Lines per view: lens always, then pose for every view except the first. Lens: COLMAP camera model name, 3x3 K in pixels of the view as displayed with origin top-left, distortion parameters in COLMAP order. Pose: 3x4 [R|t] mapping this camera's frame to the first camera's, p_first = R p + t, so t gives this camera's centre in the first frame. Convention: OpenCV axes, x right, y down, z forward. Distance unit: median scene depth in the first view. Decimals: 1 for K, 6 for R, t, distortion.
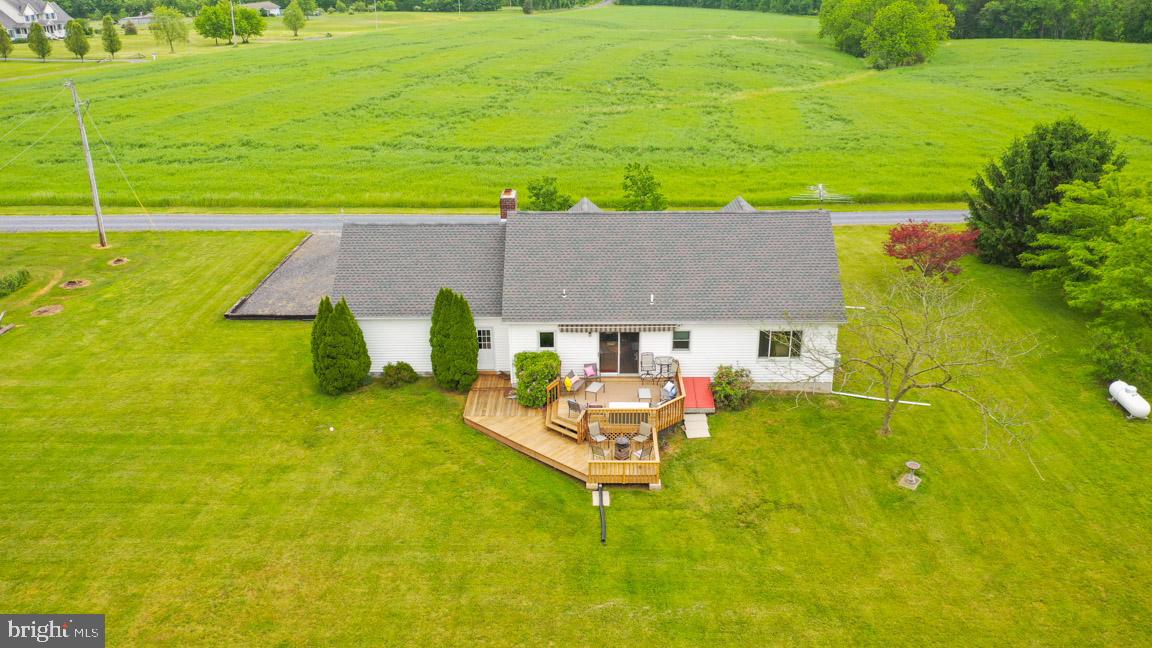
lens RADIAL K [[910.3, 0, 575.6], [0, 910.3, 325.0], [0, 0, 1]] dist [-0.004311, 0.029476]
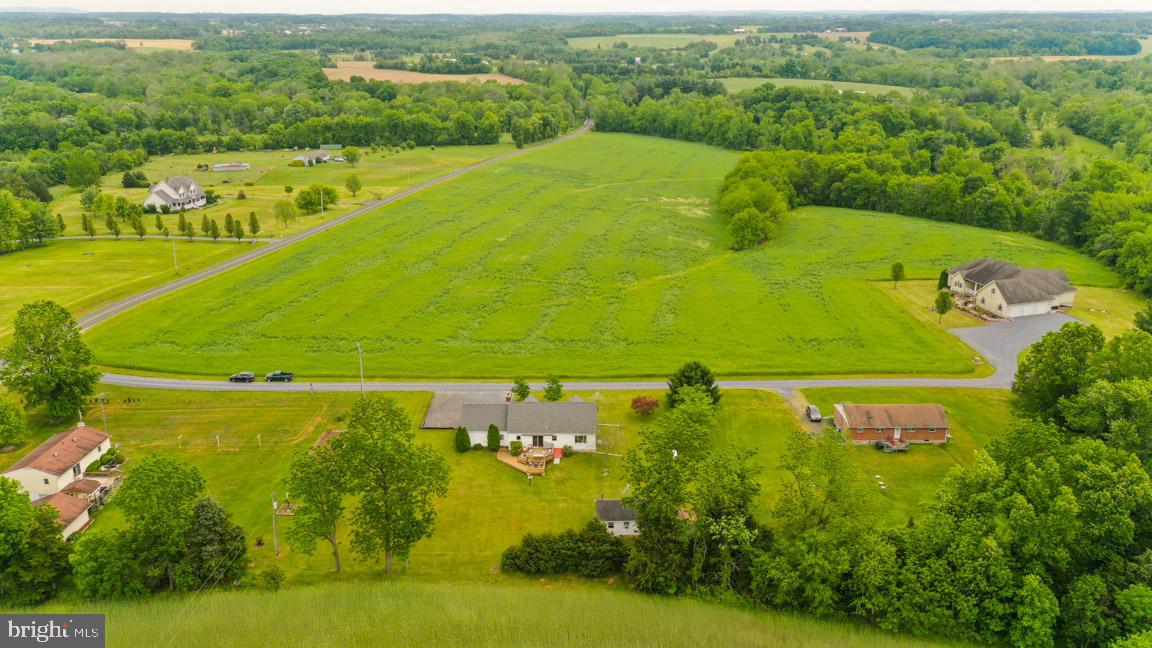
lens RADIAL K [[910.3, 0, 576.3], [0, 910.3, 323.2], [0, 0, 1]] dist [-0.004311, 0.029476]
pose [[0.999936, 0.005059, 0.010073, 0.164786], [-0.004386, 0.997826, -0.065760, -0.208379], [-0.010384, 0.065711, 0.997785, -2.764815]]
